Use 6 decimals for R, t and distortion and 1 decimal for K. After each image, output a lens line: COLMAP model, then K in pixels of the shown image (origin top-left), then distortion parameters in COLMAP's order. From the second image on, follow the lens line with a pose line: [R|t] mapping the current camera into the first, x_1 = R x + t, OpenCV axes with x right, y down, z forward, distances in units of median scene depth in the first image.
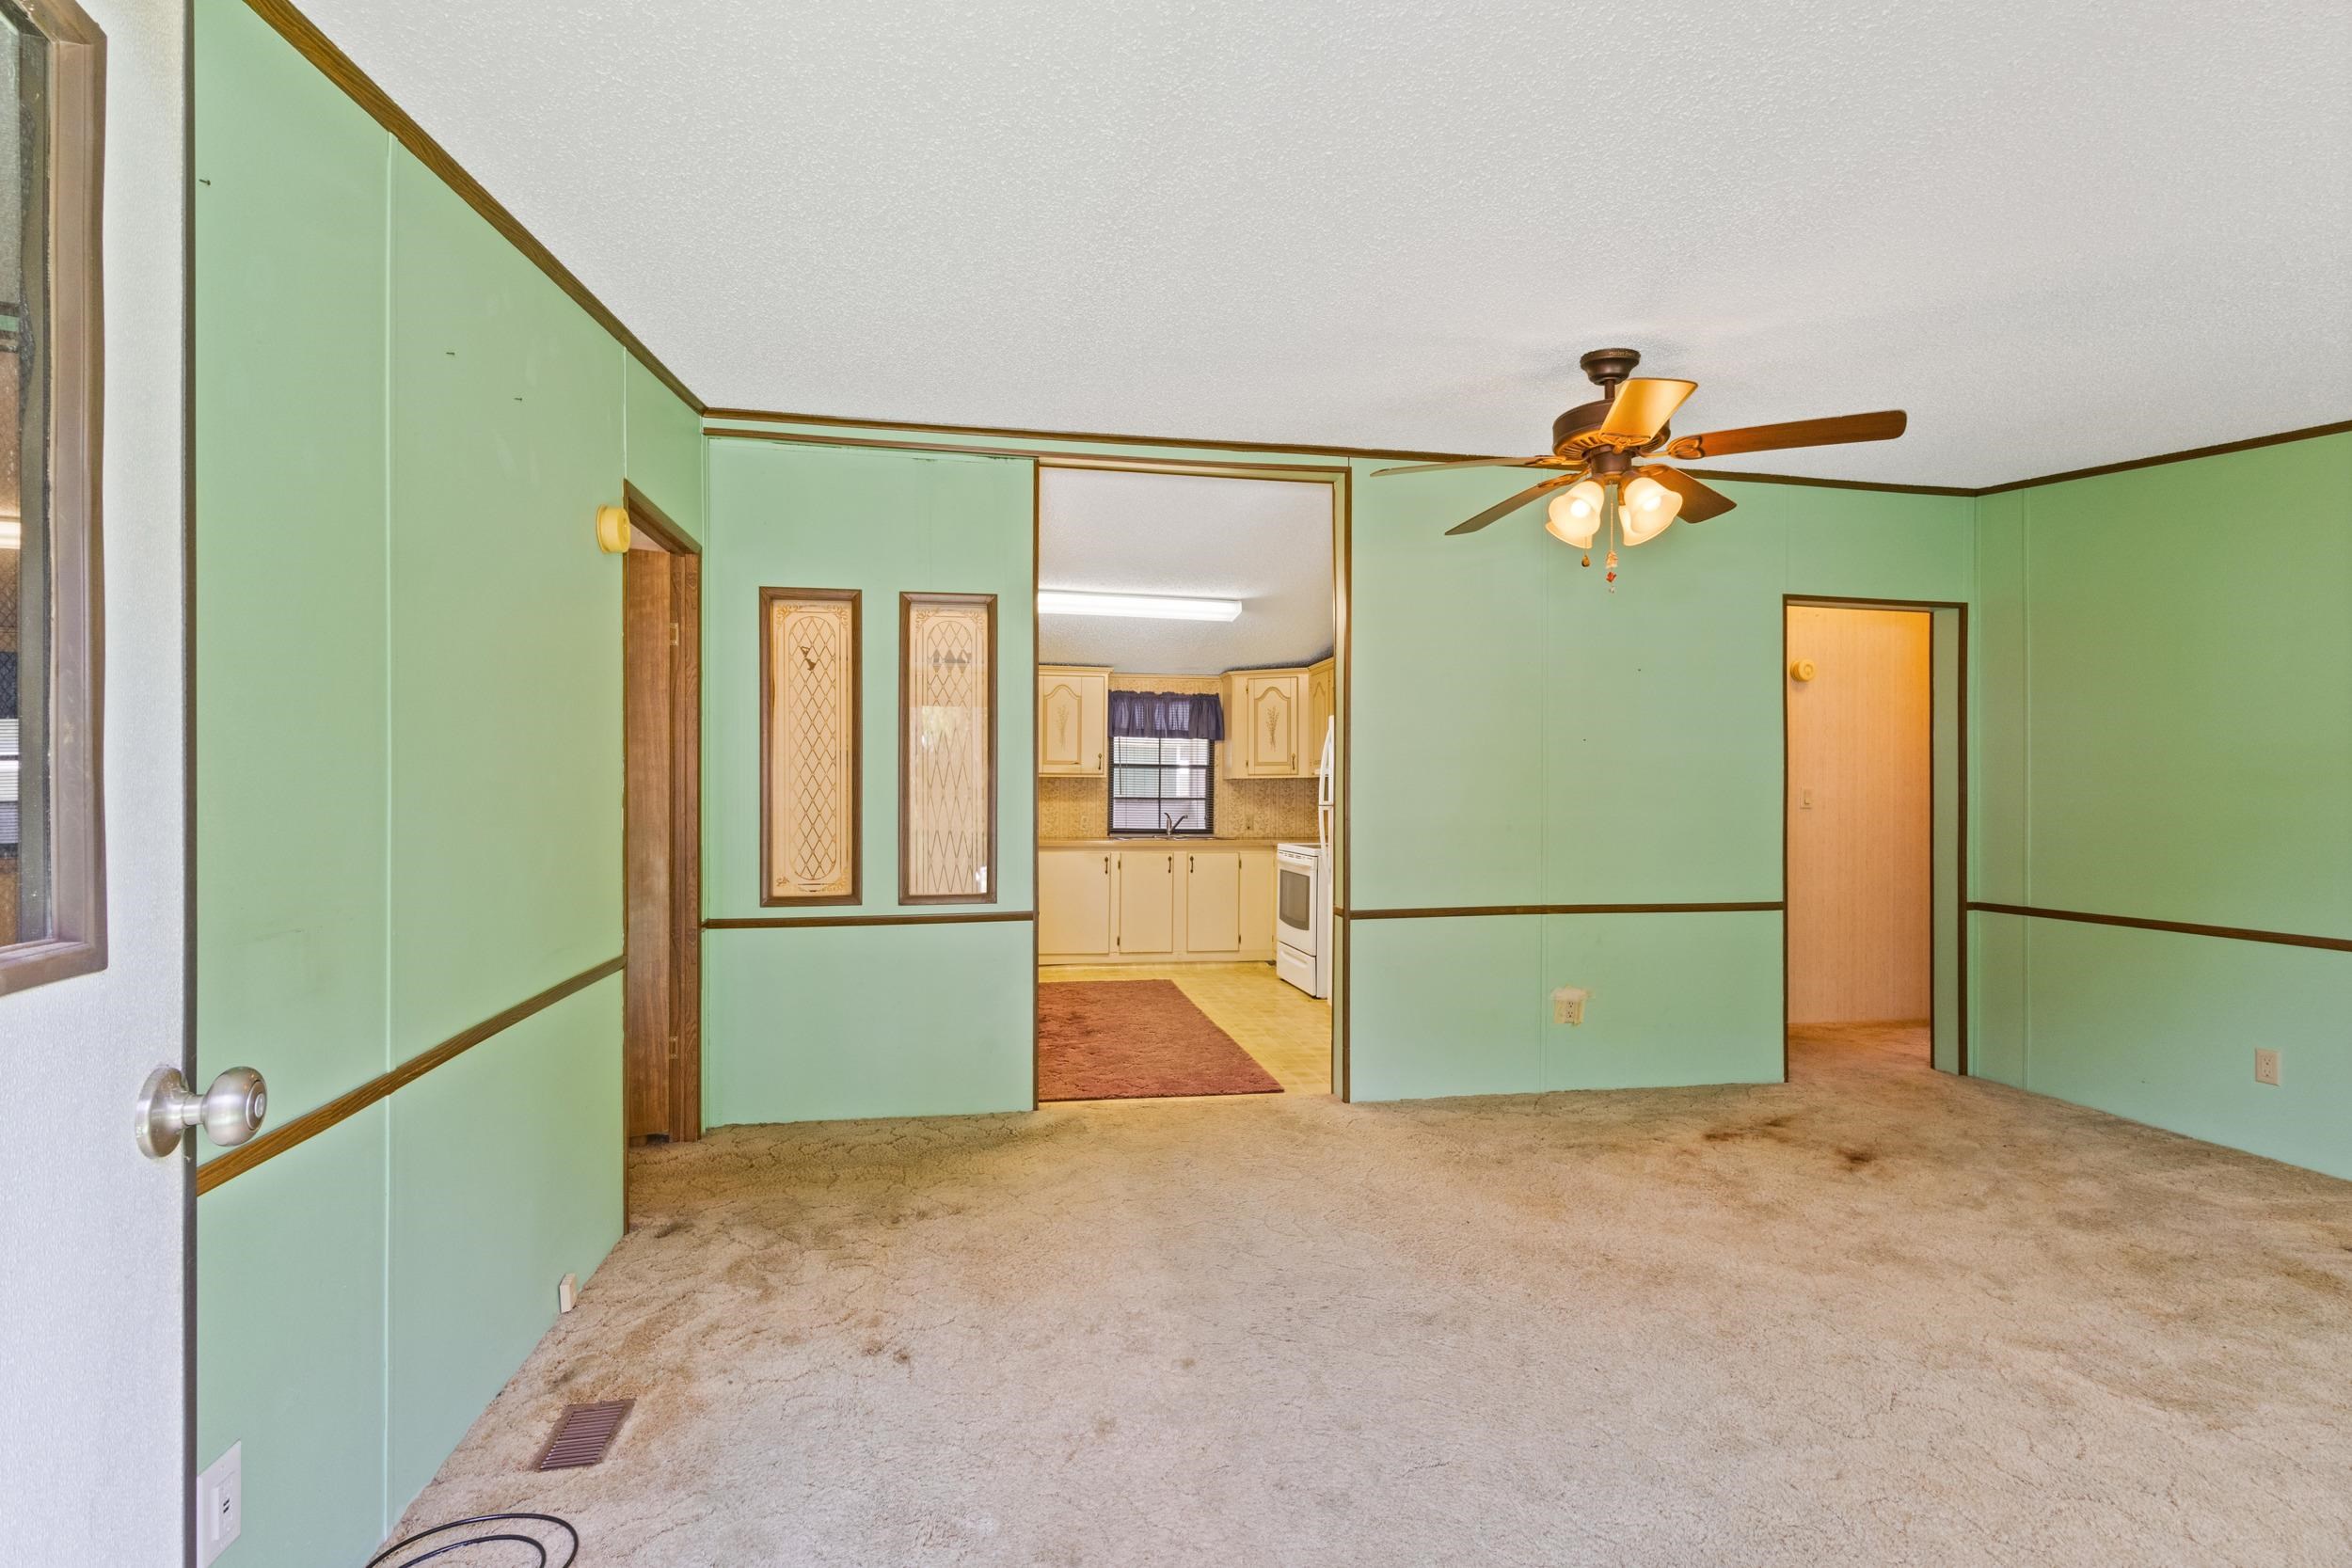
lens RADIAL K [[1127.9, 0, 1172.9], [0, 1127.9, 782.6], [0, 0, 1]] dist [0.002989, -0.000236]
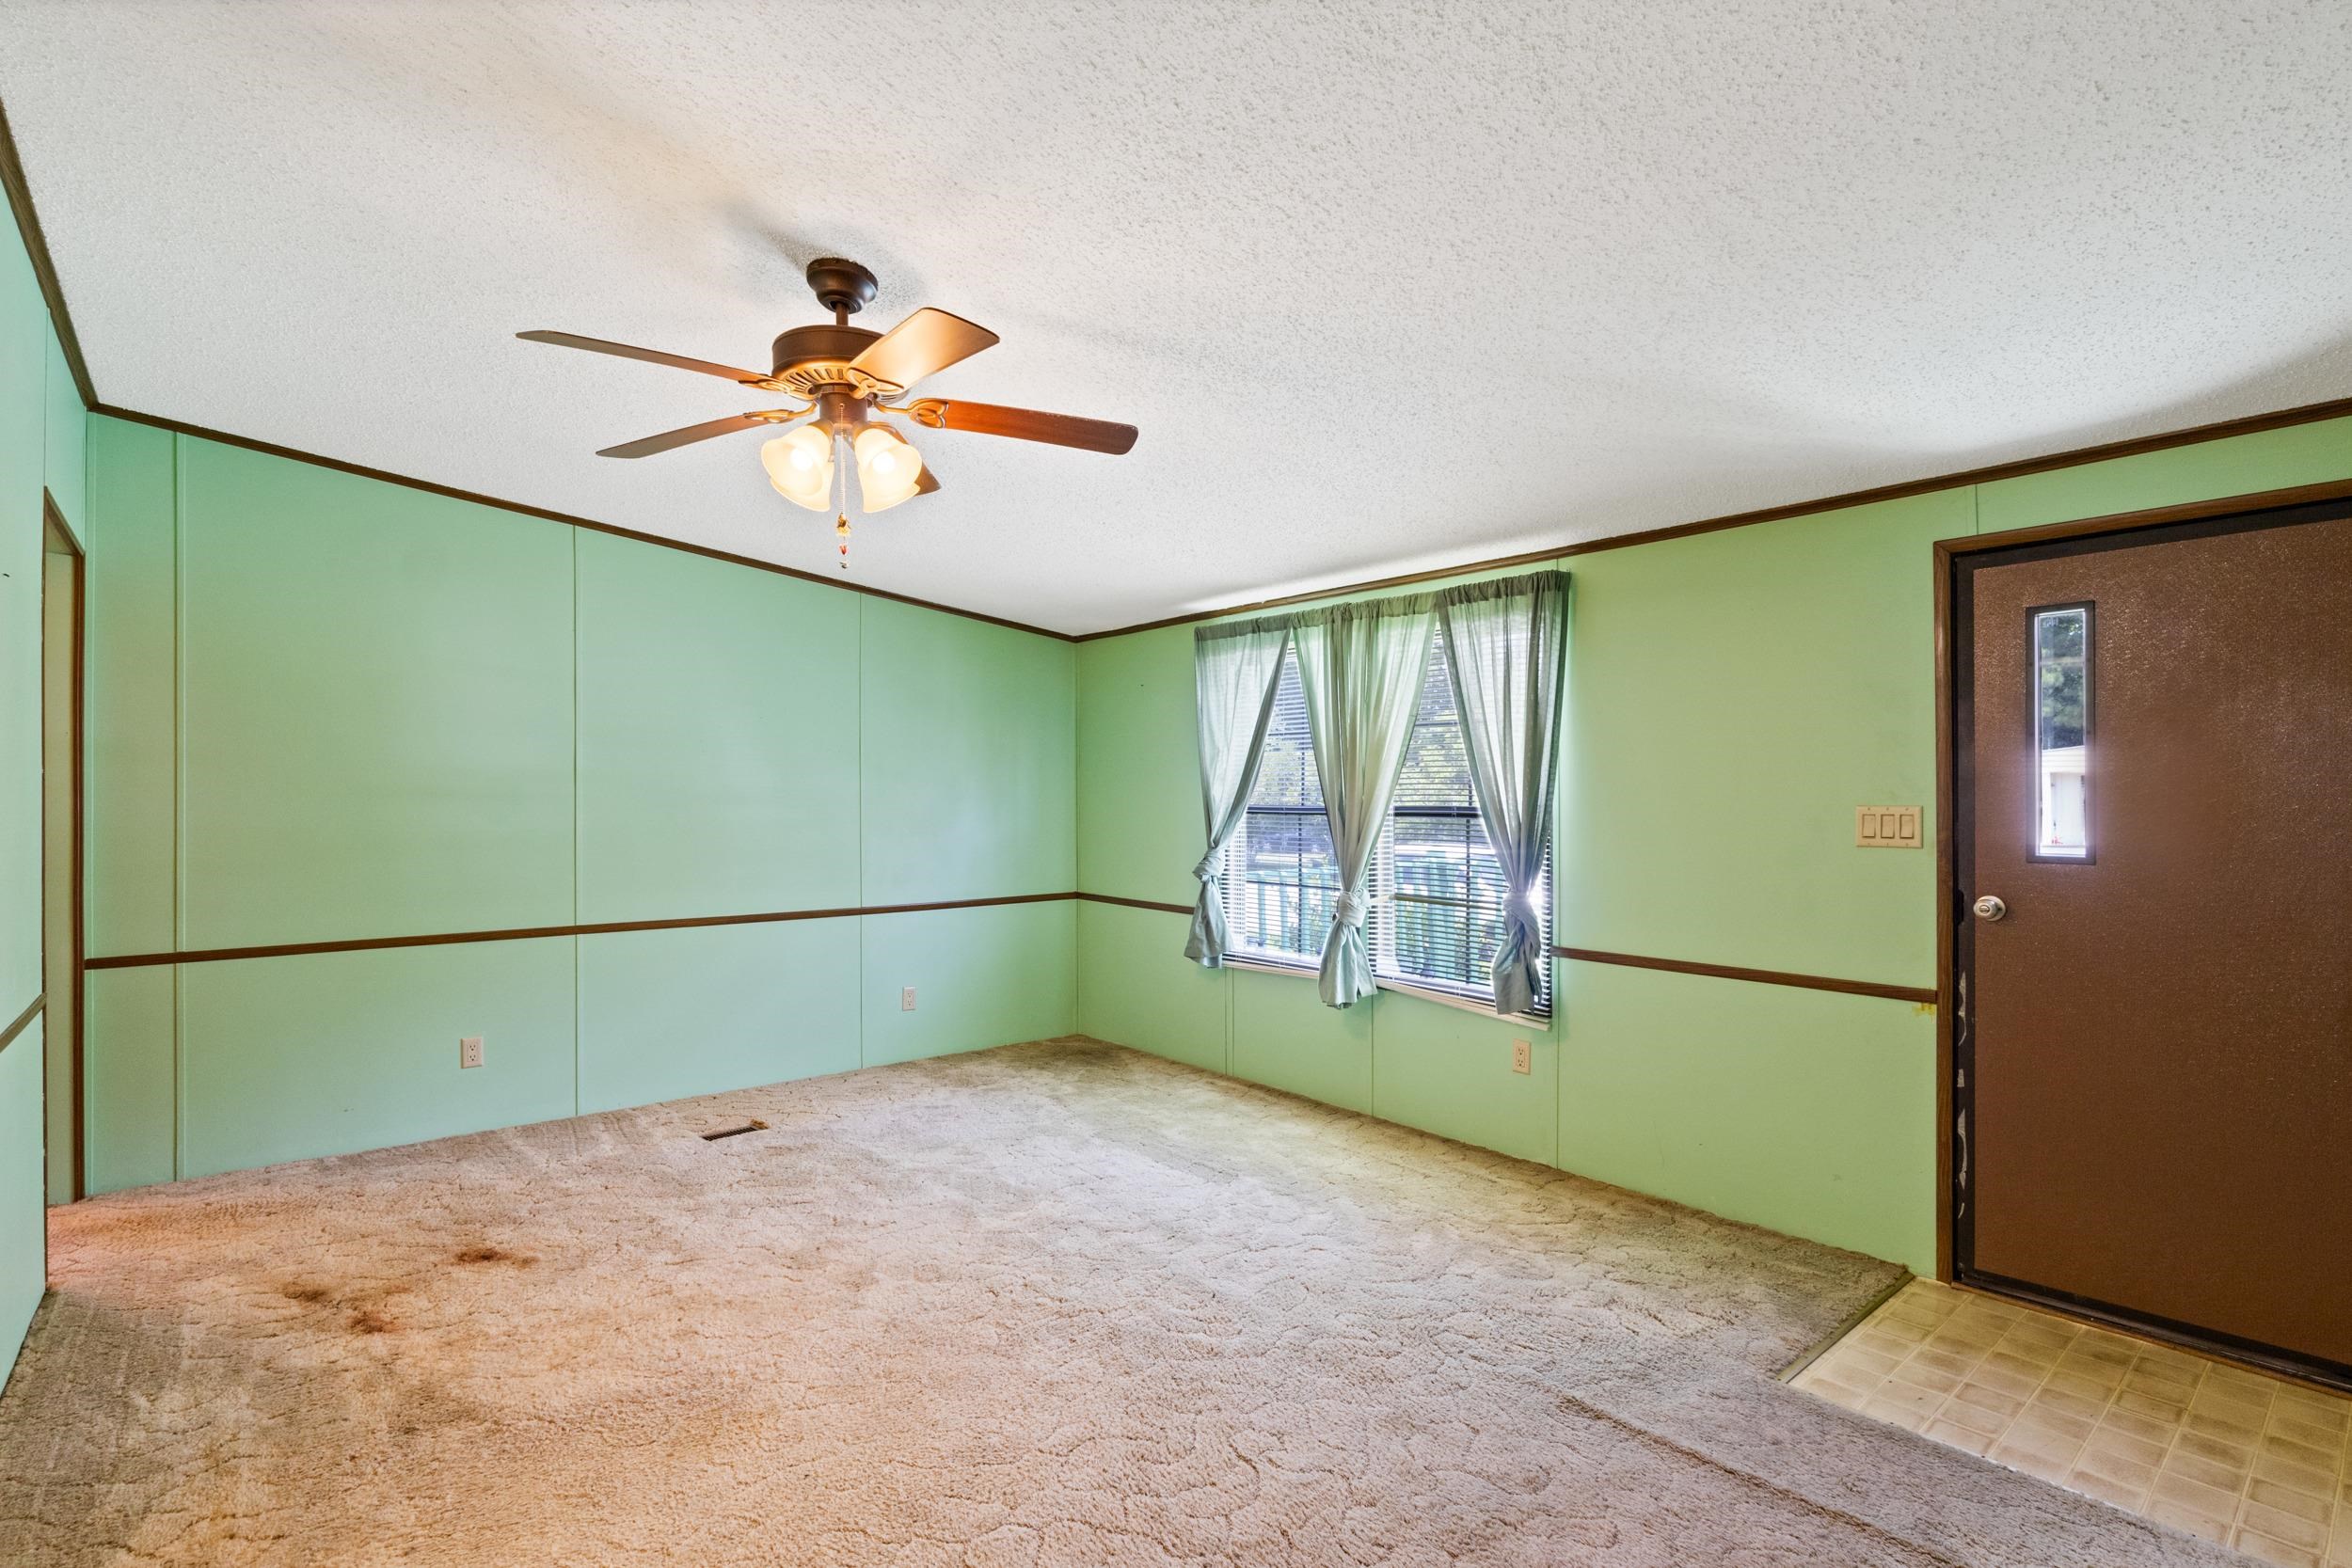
lens RADIAL K [[1125.1, 0, 1179.9], [0, 1125.1, 788.5], [0, 0, 1]] dist [-0.017212, 0.002713]
pose [[-0.495869, 0.008373, 0.868357, -0.322170], [-0.003484, 0.999926, -0.011631, 0.005076], [-0.868391, -0.008792, -0.495803, 0.928789]]
